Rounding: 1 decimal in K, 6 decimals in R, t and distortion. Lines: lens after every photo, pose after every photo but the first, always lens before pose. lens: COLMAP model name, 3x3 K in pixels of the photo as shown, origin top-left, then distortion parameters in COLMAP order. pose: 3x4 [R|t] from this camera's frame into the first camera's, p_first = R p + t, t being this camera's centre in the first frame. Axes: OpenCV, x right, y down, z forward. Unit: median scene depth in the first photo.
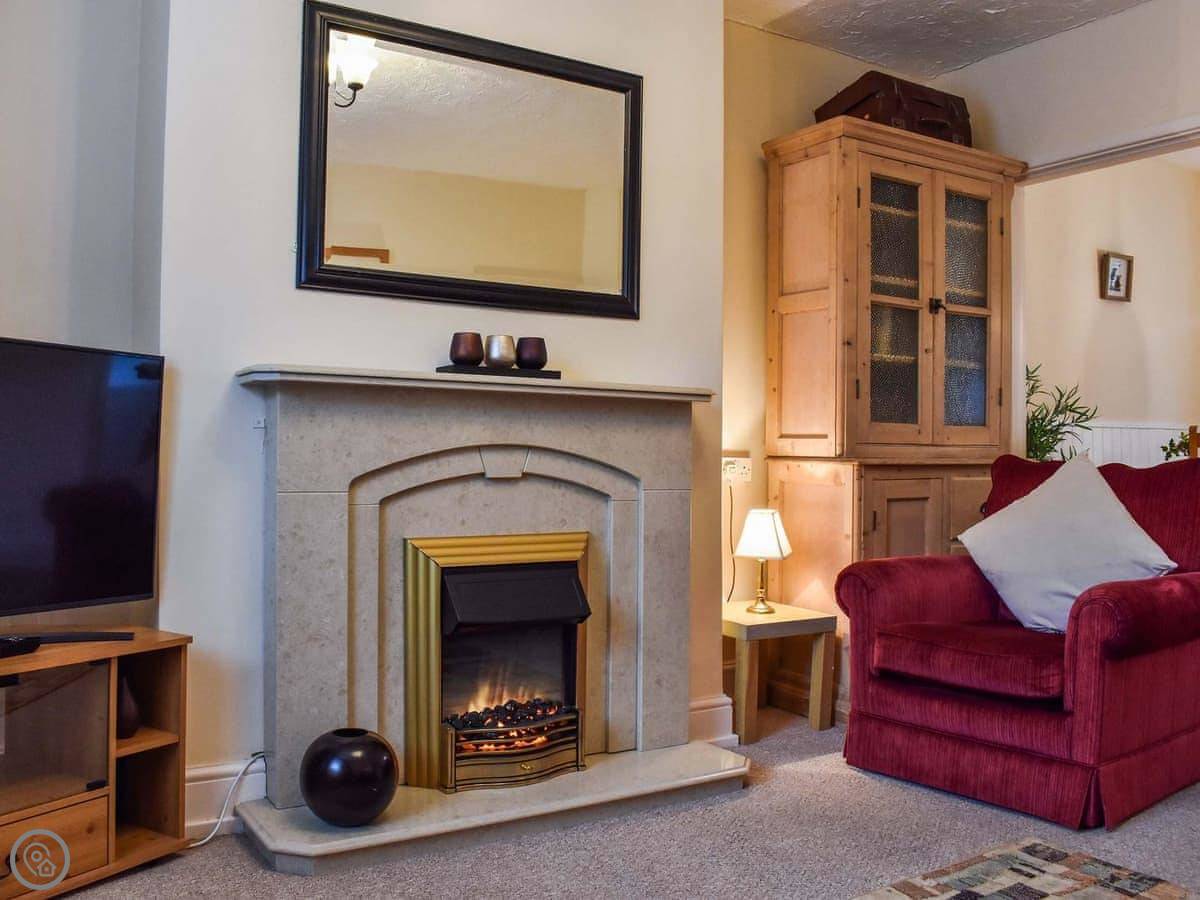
lens RADIAL K [[1052.2, 0, 600.0], [0, 1052.2, 450.0], [0, 0, 1]] dist [-0.093152, 0.003491]
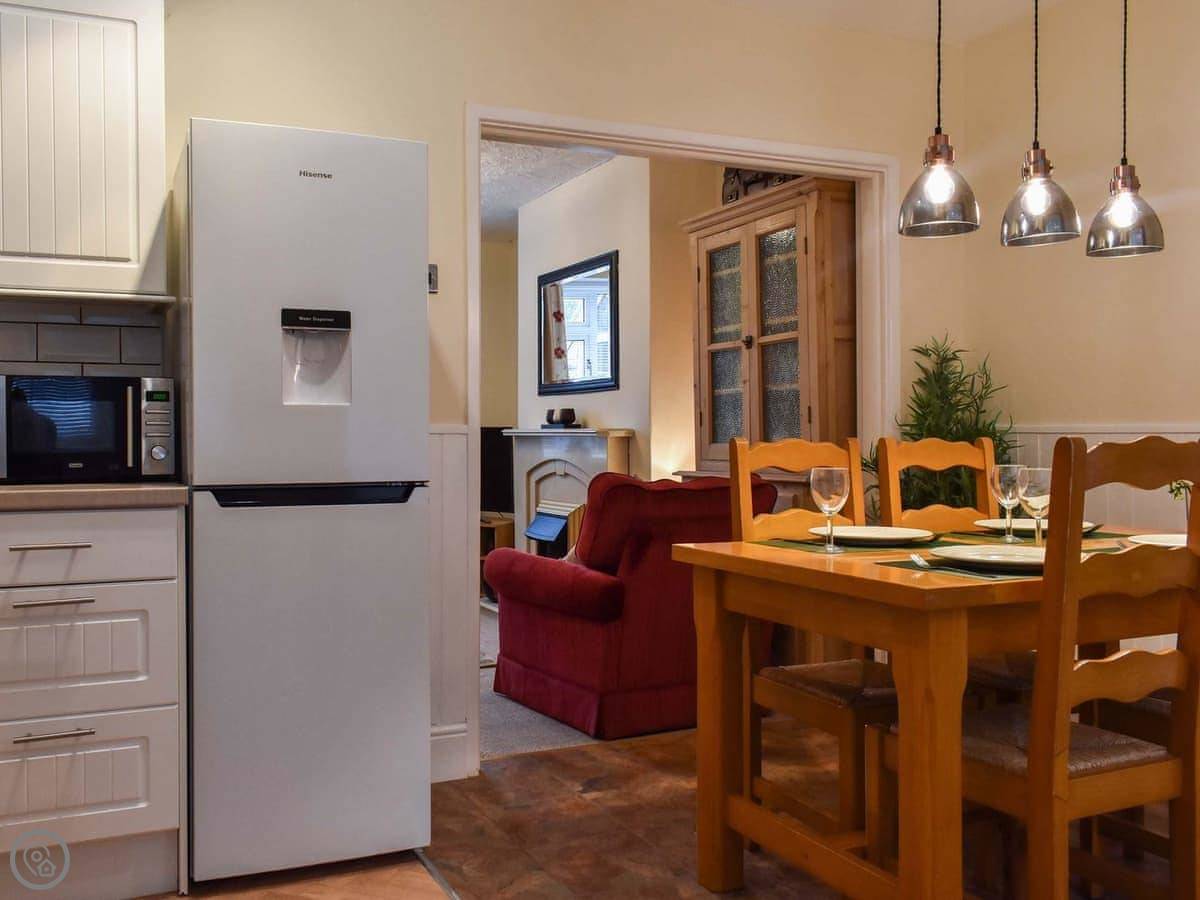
lens RADIAL K [[1051.0, 0, 600.0], [0, 1051.0, 450.0], [0, 0, 1]] dist [-0.058531, 0.013748]
pose [[-0.097464, 0.010307, -0.995186, 1.950540], [0.015223, 0.999845, 0.008865, -0.040197], [0.995123, -0.014285, -0.097606, 1.233126]]
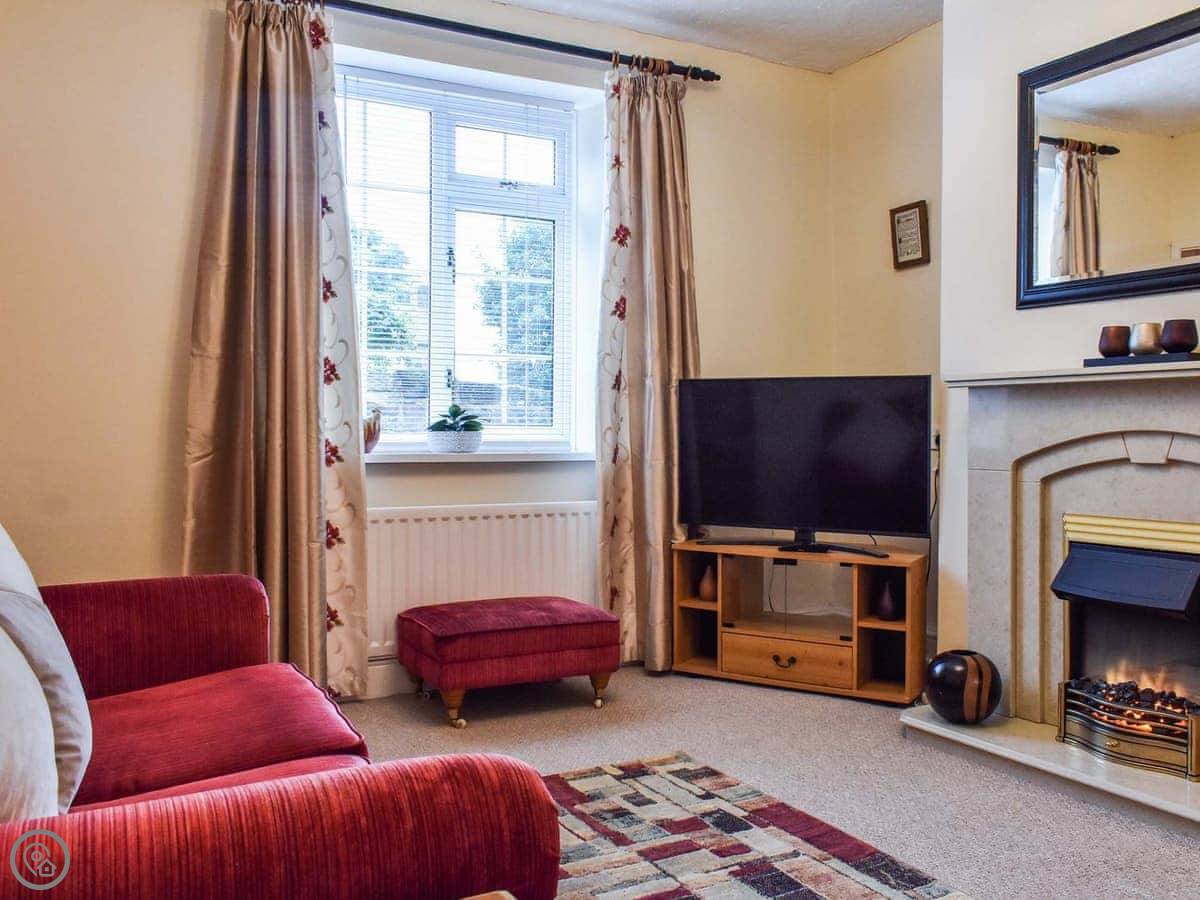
lens RADIAL K [[1057.2, 0, 647.3], [0, 1057.2, 468.0], [0, 0, 1]] dist [0.010401, -0.005119]
pose [[-0.041482, 0.025400, -0.998816, 0.901241], [0.010117, 0.999636, 0.025001, 0.000333], [0.999088, -0.009068, -0.041724, 0.534726]]
